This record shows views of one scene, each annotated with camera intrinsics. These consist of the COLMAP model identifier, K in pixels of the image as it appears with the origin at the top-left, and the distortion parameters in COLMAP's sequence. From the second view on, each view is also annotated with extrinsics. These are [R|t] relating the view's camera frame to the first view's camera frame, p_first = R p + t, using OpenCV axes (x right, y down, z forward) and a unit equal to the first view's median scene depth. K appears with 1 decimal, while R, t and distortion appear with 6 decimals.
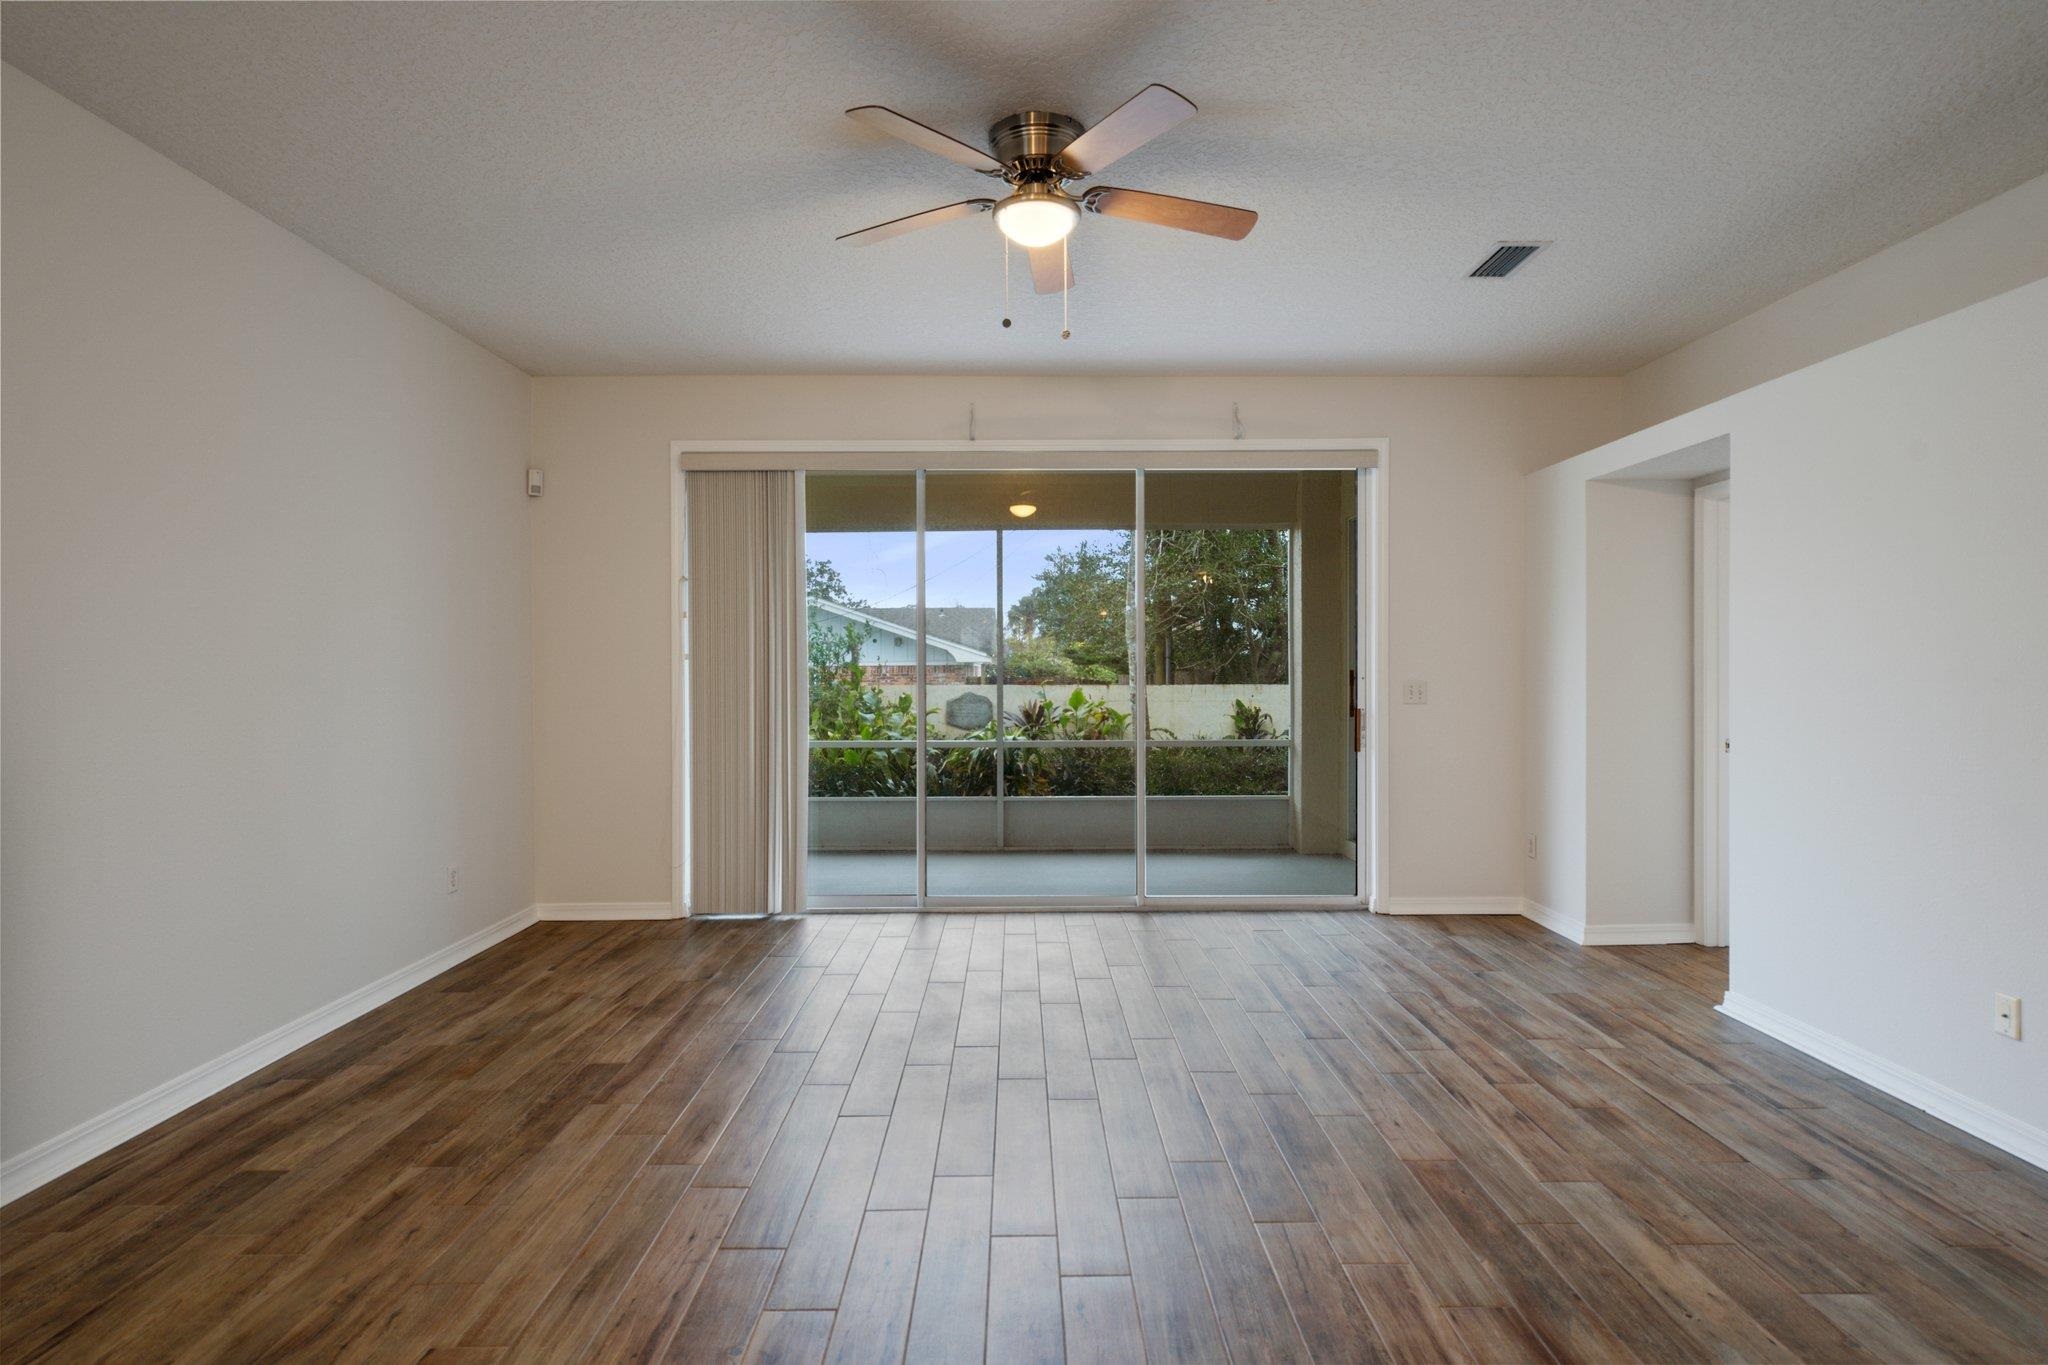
lens RADIAL K [[1026.1, 0, 1000.6], [0, 1026.1, 676.0], [0, 0, 1]] dist [0.003233, -0.000309]
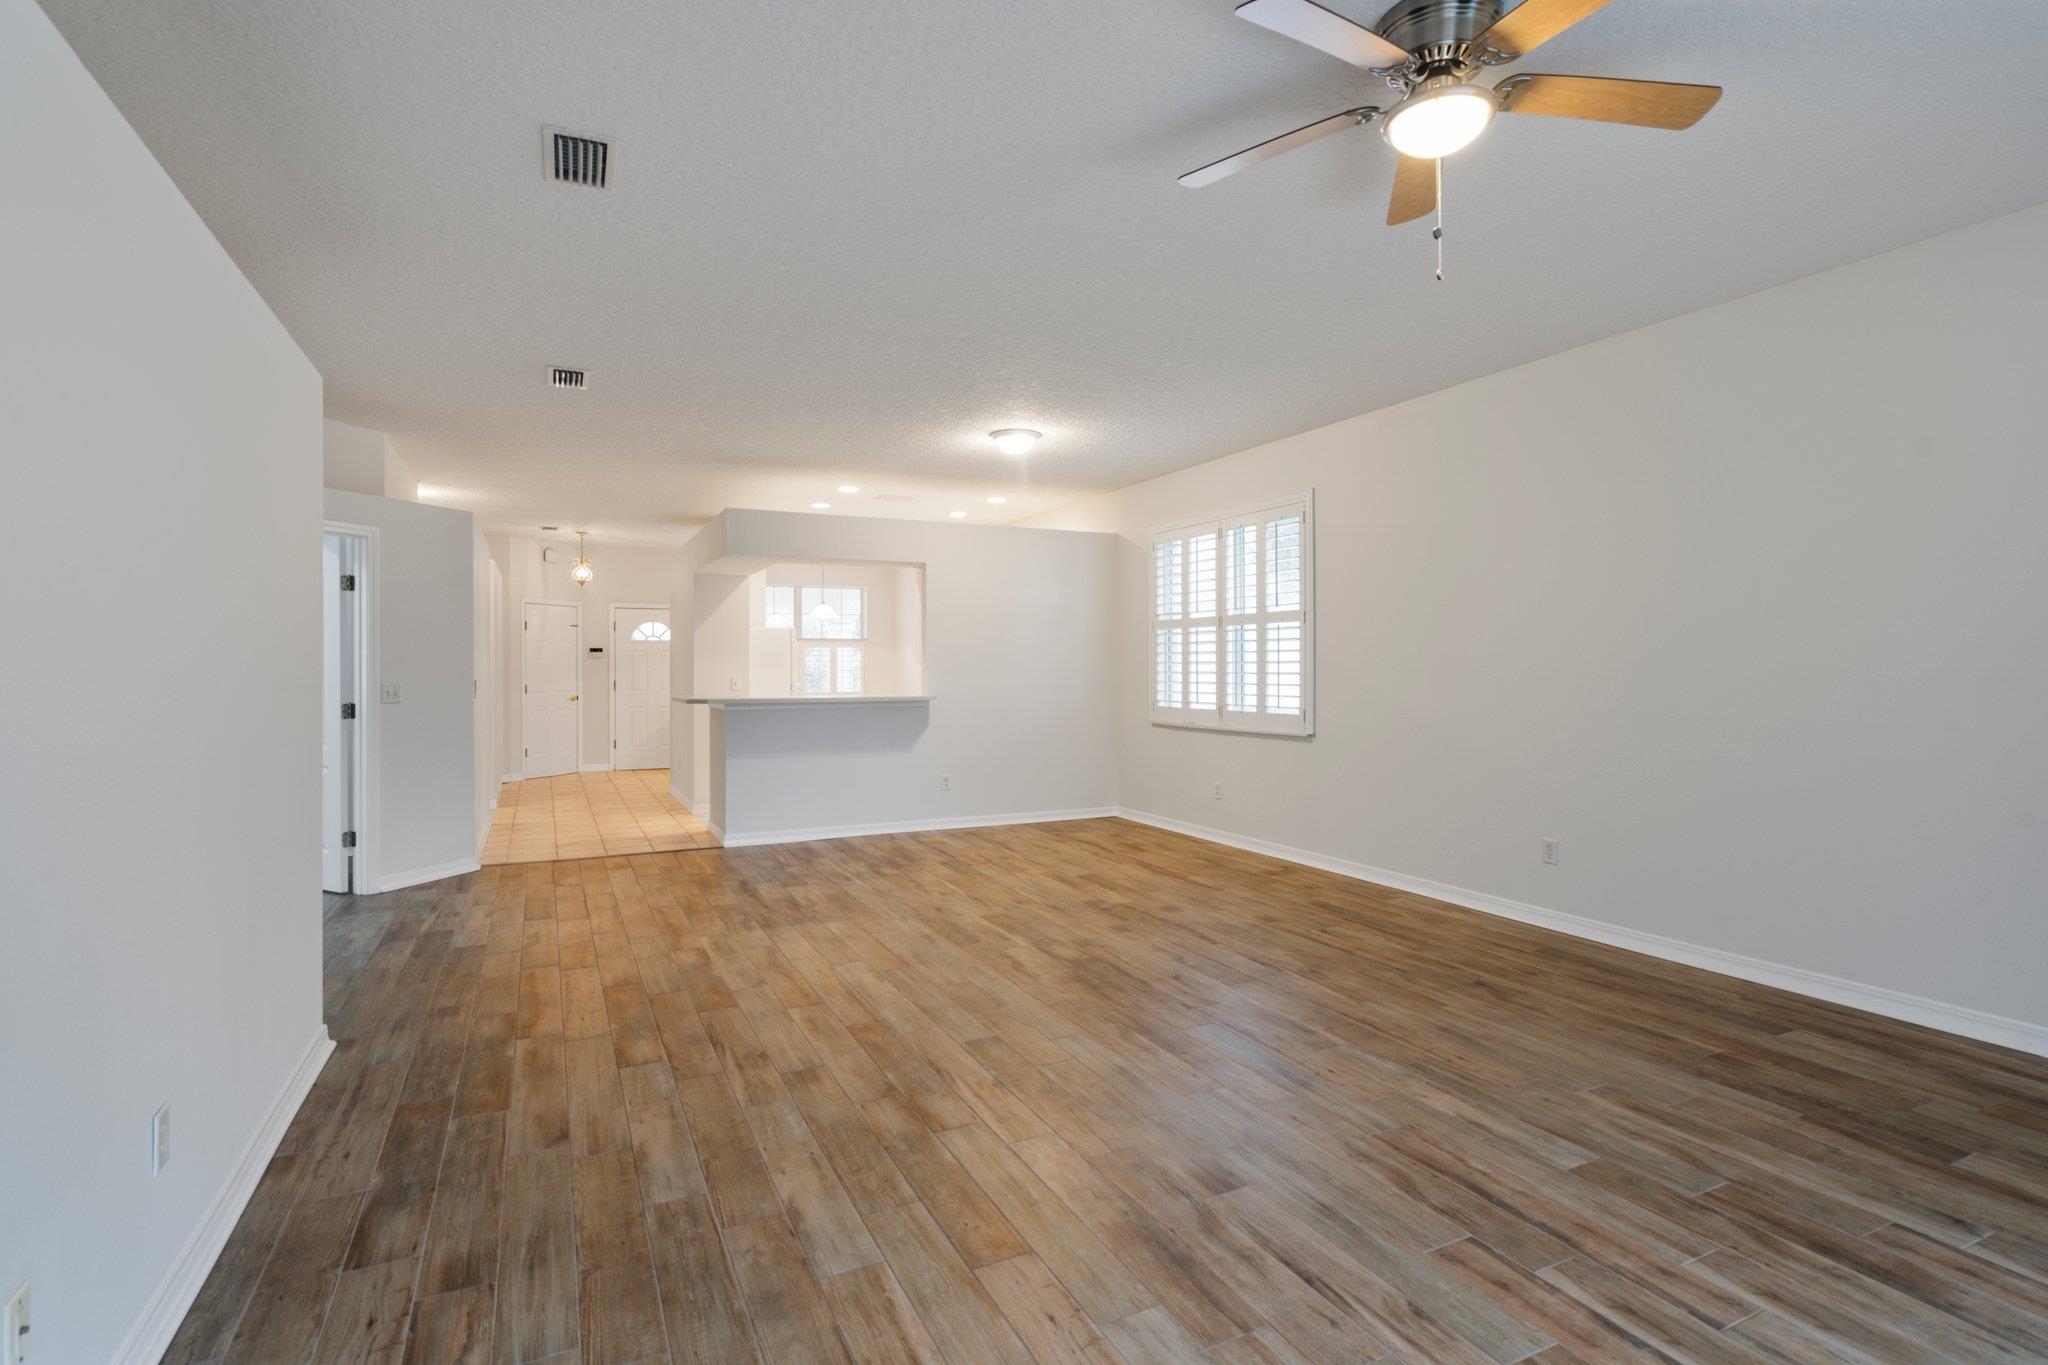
lens RADIAL K [[980.4, 0, 997.8], [0, 980.4, 669.9], [0, 0, 1]] dist [0.002411, 0.000807]
pose [[-0.902158, 0.008635, -0.431320, 0.382875], [0.005307, 0.999946, 0.008919, -0.003952], [0.431374, 0.005757, -0.902155, 0.863245]]
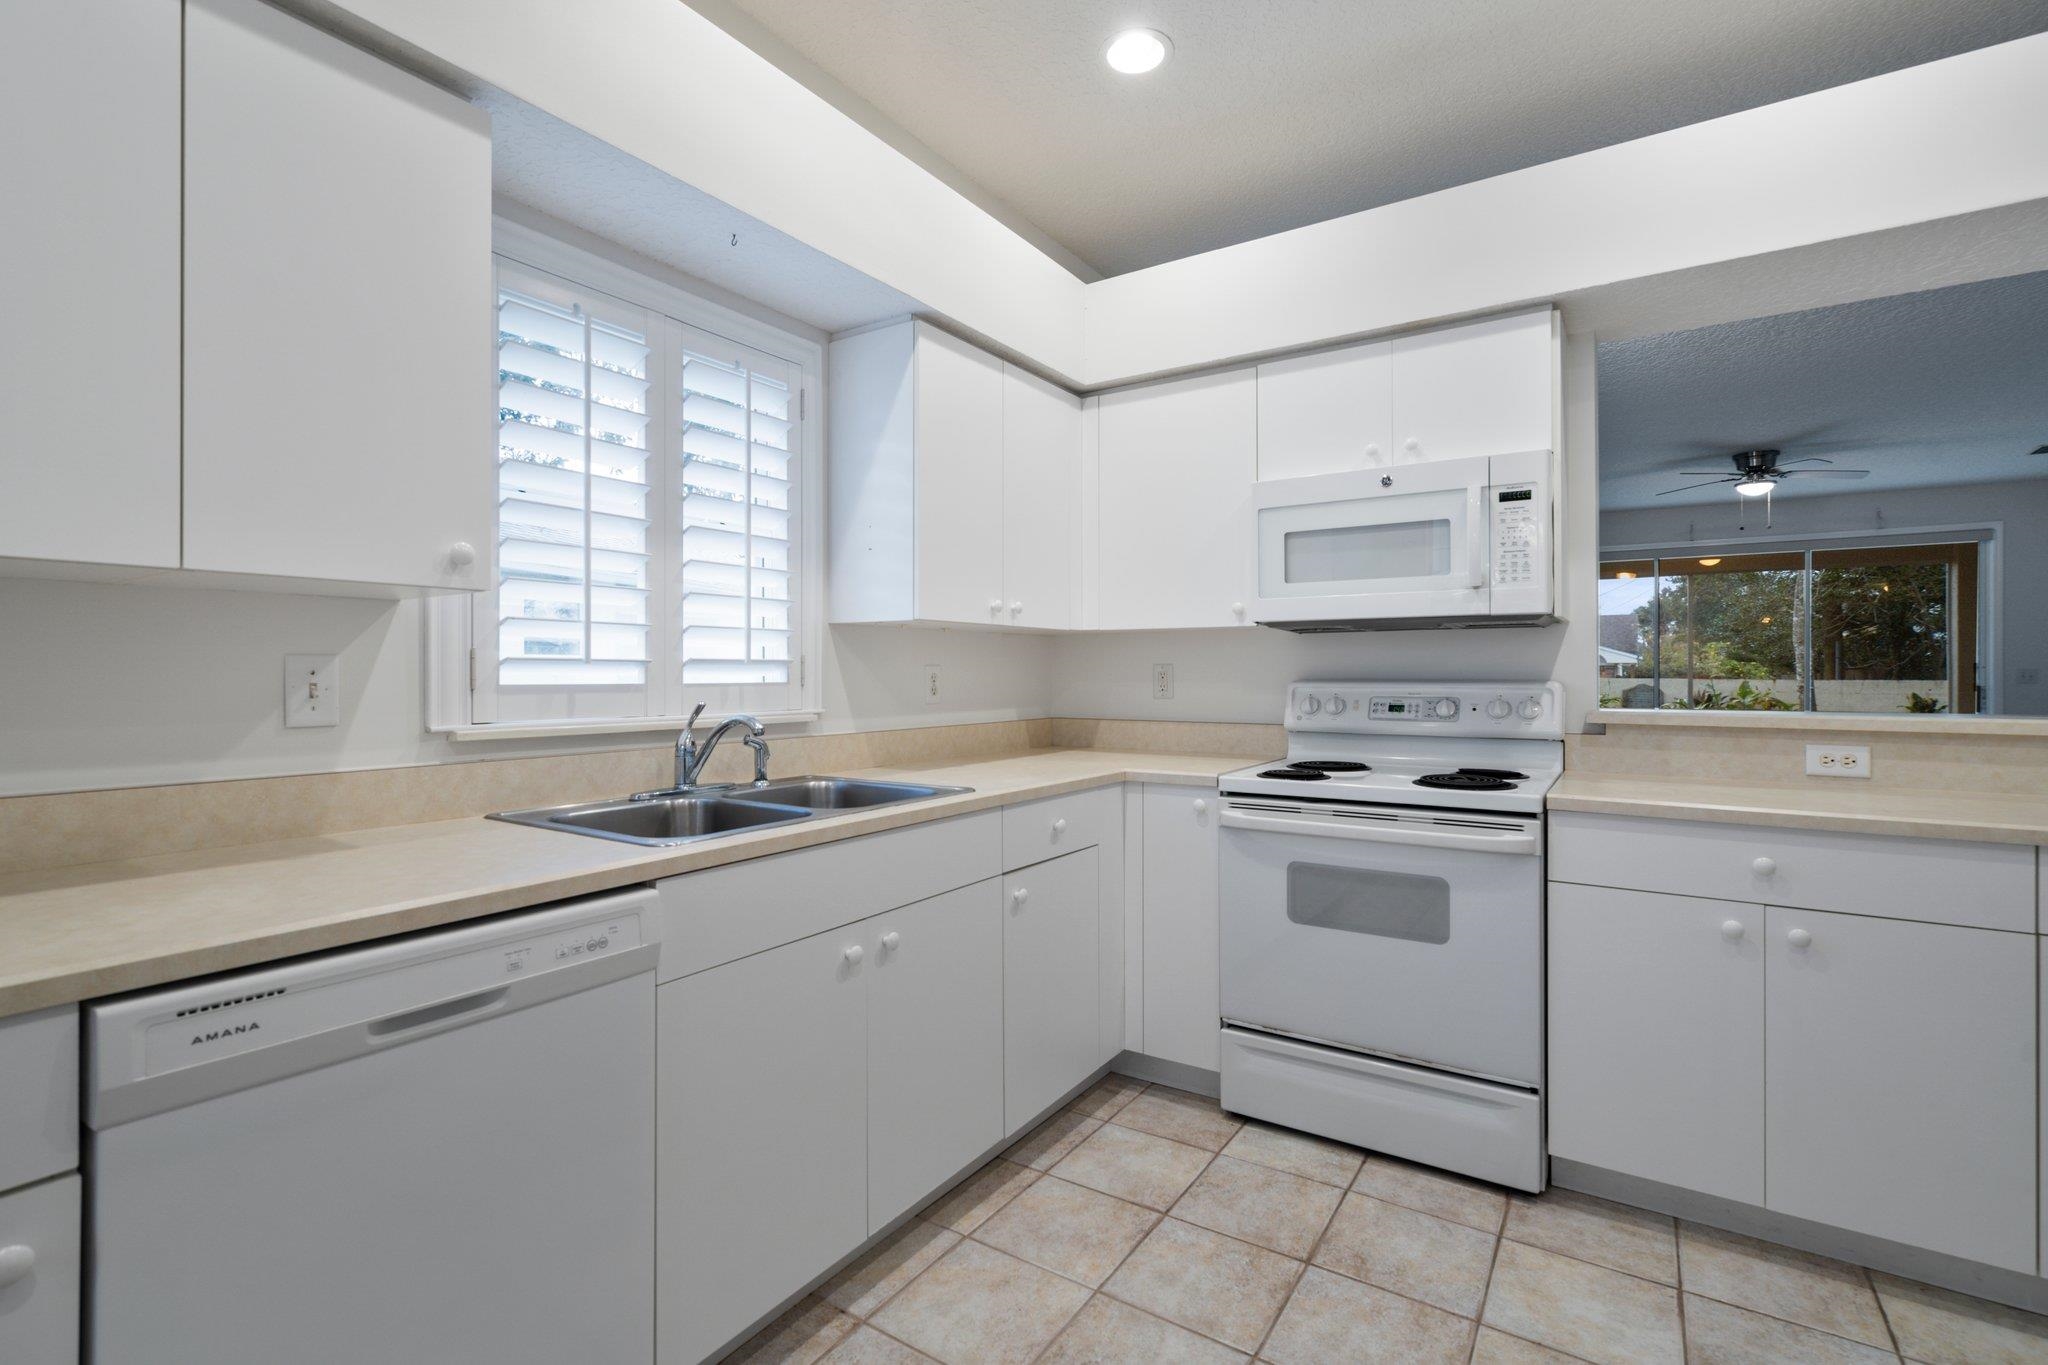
lens RADIAL K [[940.5, 0, 1013.7], [0, 940.5, 670.6], [0, 0, 1]] dist [-0.002355, 0.001367]
pose [[0.842964, 0.005825, -0.537939, -0.146336], [-0.010028, 0.999938, -0.004886, 0.030809], [0.537877, 0.009513, 0.842970, -1.113938]]
